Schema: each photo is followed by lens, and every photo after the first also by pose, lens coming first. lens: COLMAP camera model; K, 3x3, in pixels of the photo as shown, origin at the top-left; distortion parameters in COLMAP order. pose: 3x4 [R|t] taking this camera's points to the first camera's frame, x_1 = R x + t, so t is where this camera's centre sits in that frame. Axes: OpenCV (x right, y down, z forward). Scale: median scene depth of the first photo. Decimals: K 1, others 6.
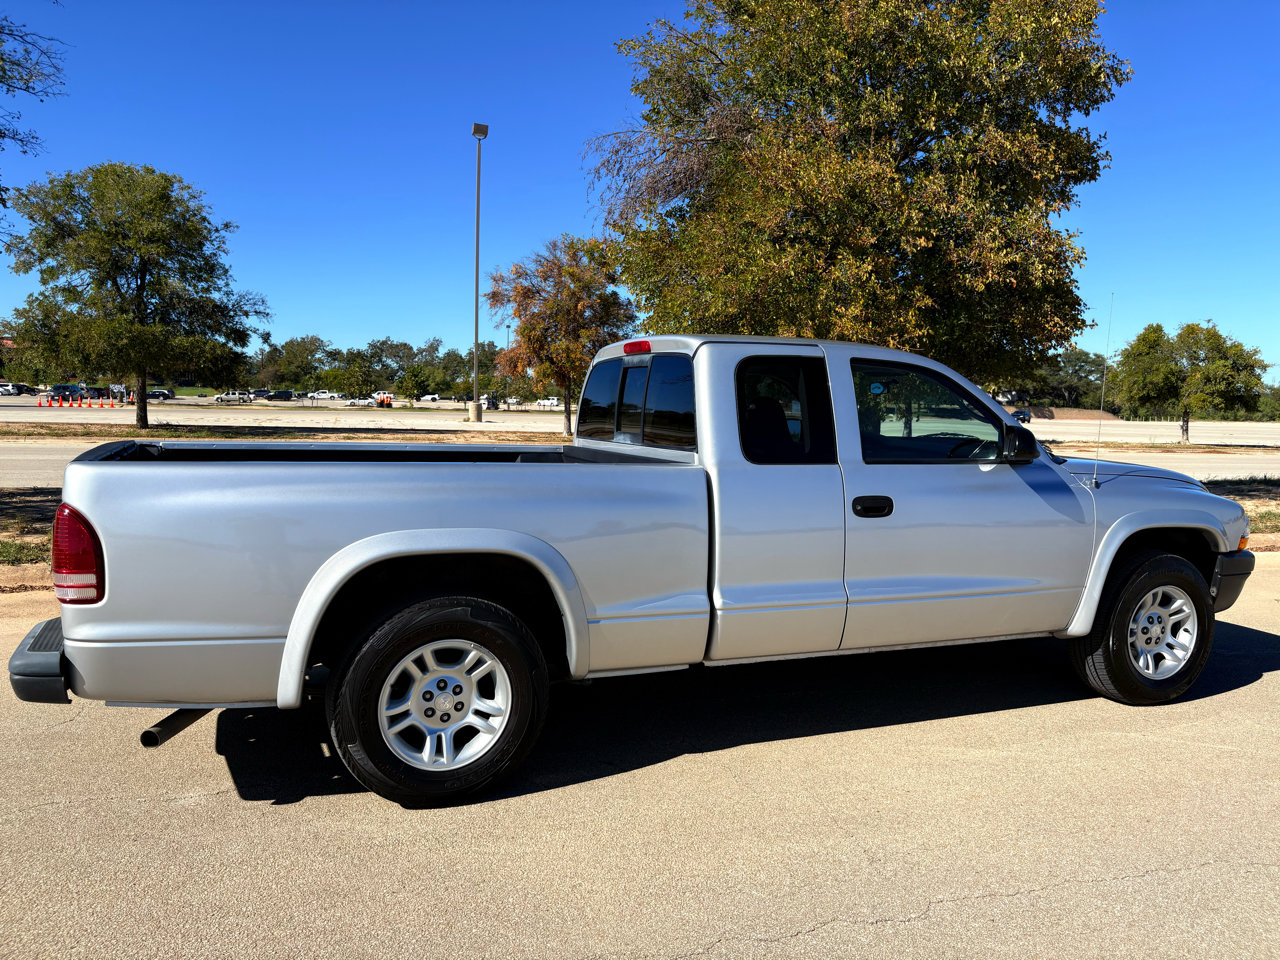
lens RADIAL K [[976.0, 0, 637.9], [0, 976.0, 499.3], [0, 0, 1]] dist [0.043747, -0.050607]
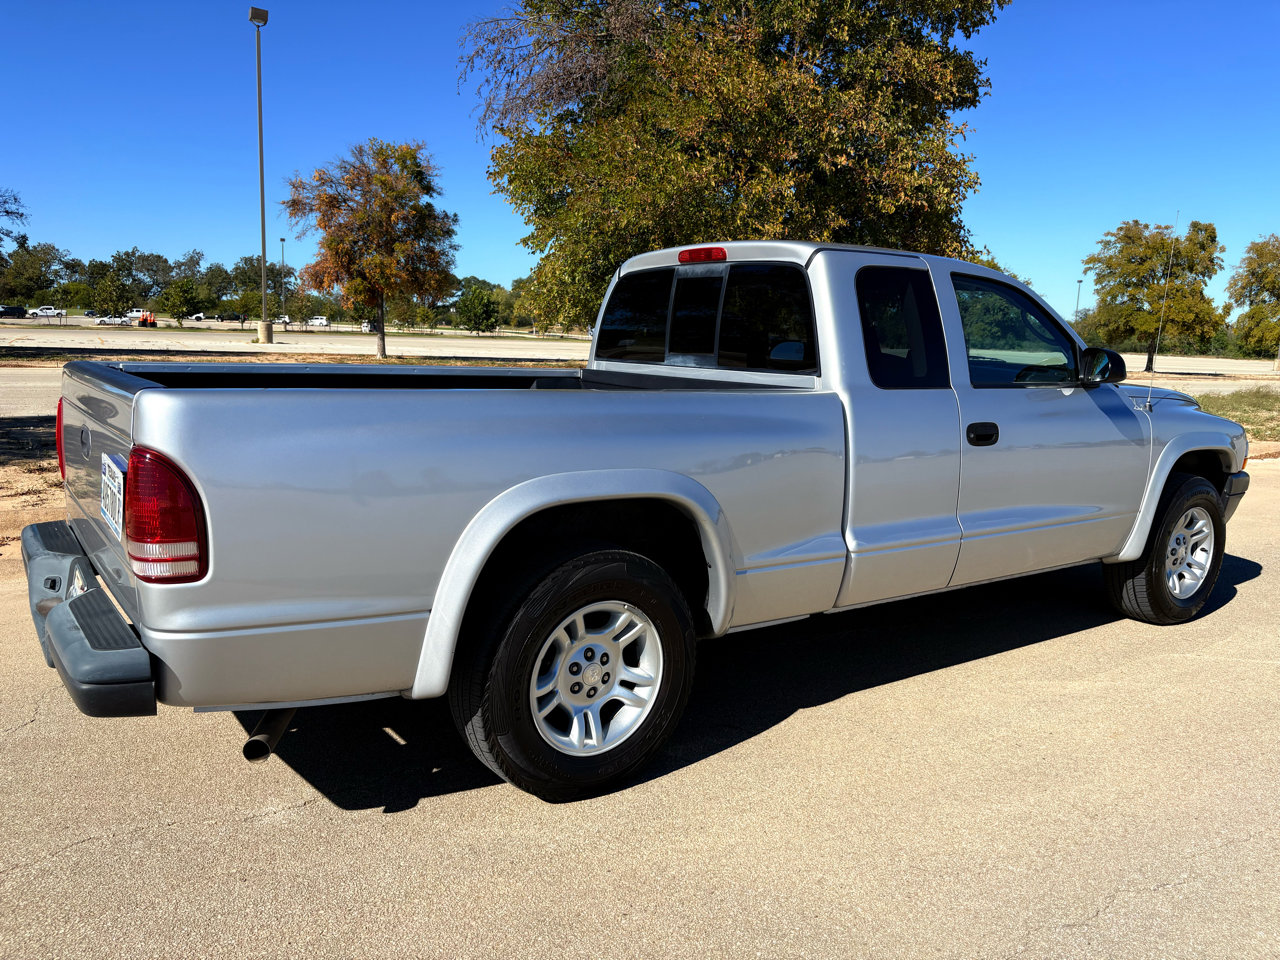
lens RADIAL K [[976.0, 0, 636.9], [0, 976.0, 498.0], [0, 0, 1]] dist [0.043747, -0.050607]
pose [[0.976862, -0.027260, 0.212127, -0.224878], [0.011210, 0.997006, 0.076501, -0.005641], [-0.213577, -0.072353, 0.974243, 0.123810]]
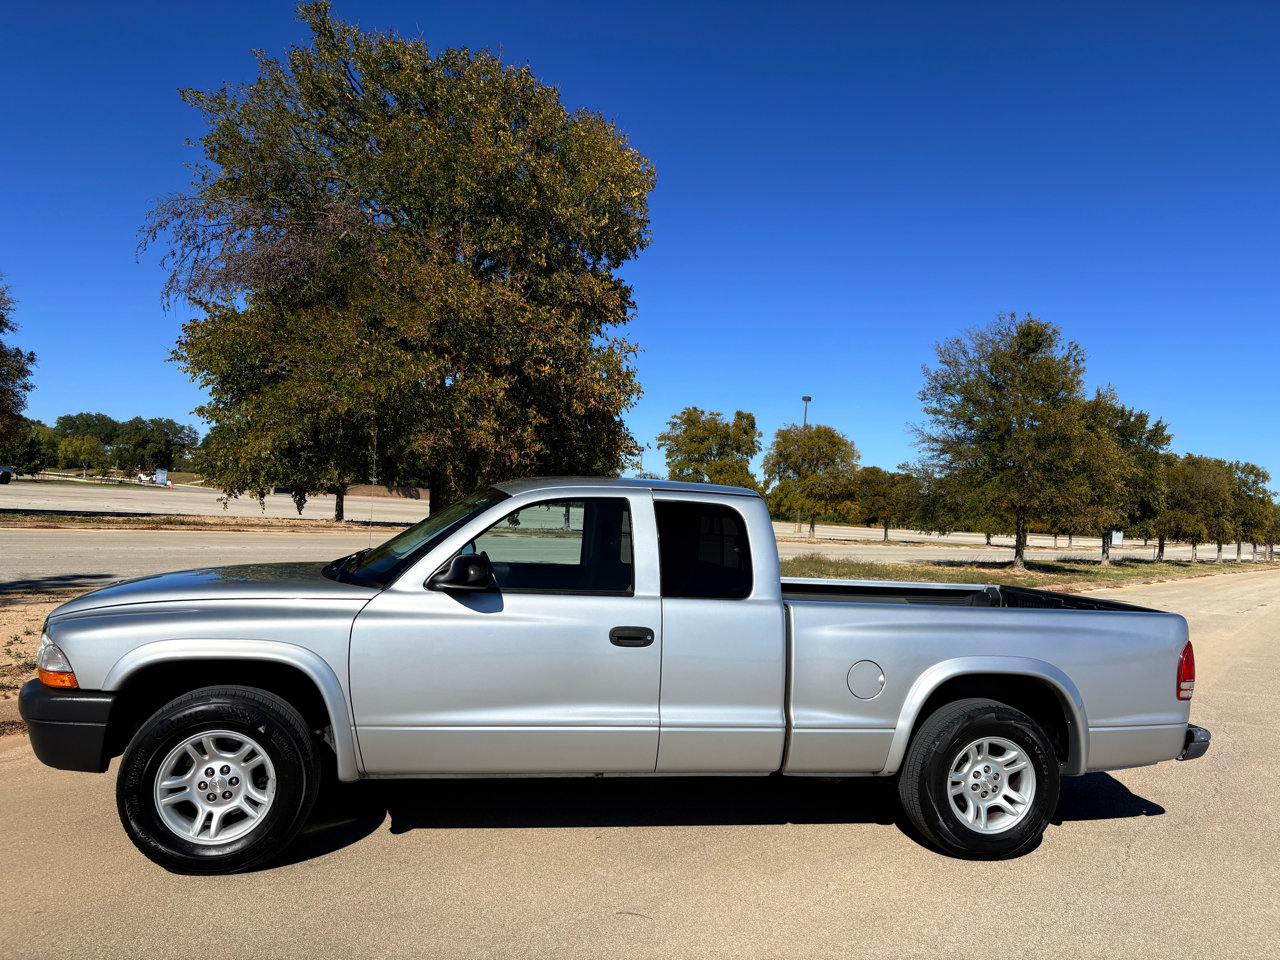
lens RADIAL K [[976.0, 0, 632.0], [0, 976.0, 495.3], [0, 0, 1]] dist [0.043747, -0.050607]
pose [[0.806566, 0.032319, 0.590261, -0.488407], [0.014666, 0.997103, -0.074636, -0.062719], [-0.590963, 0.068856, 0.803755, 0.127502]]
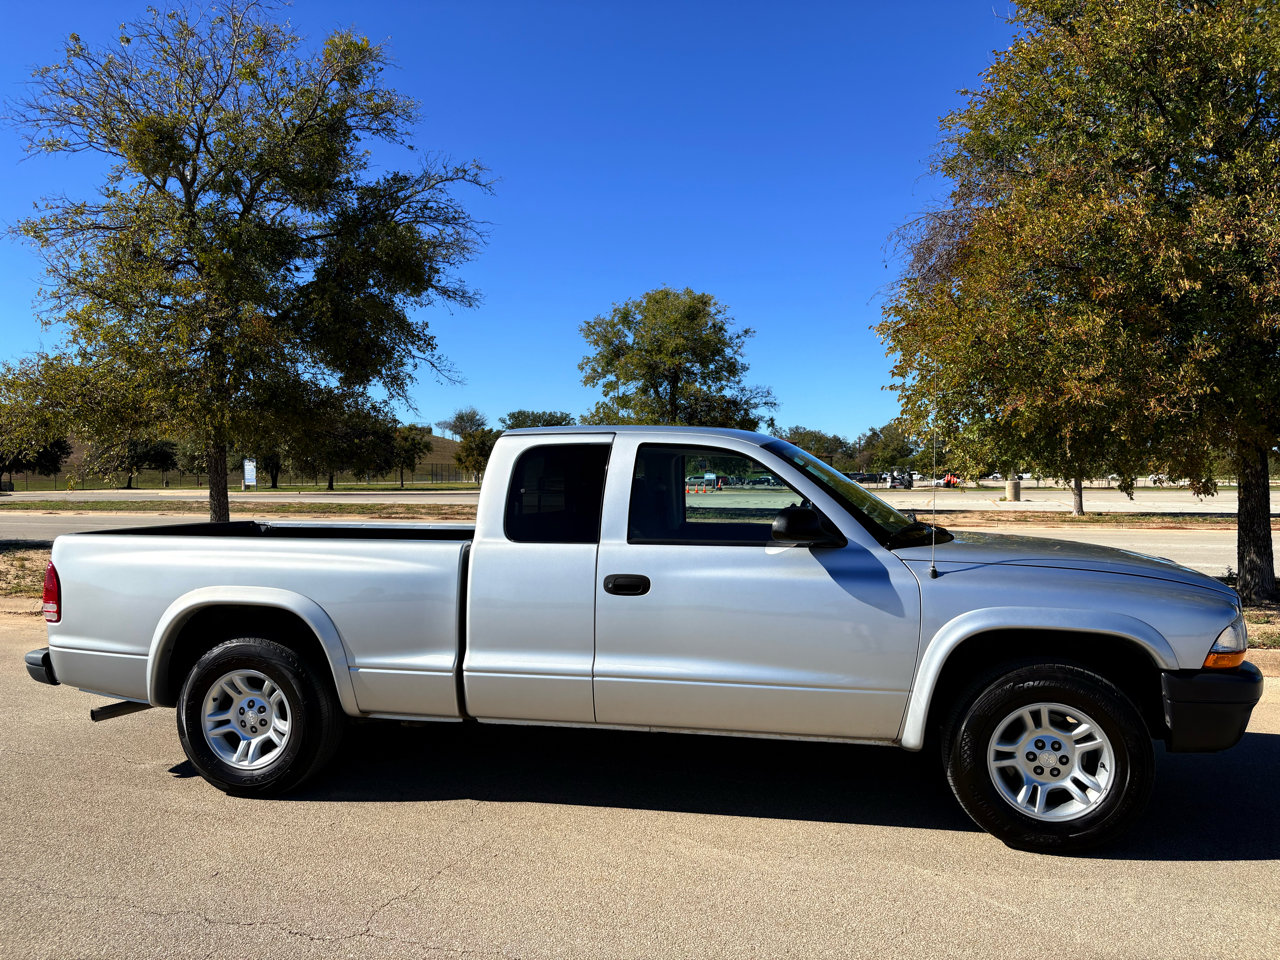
lens RADIAL K [[976.0, 0, 627.8], [0, 976.0, 494.8], [0, 0, 1]] dist [0.043747, -0.050607]
pose [[0.817886, -0.014130, -0.575207, 0.667308], [-0.035525, 0.996551, -0.074994, -0.008396], [0.574282, 0.081770, 0.814563, 0.122503]]
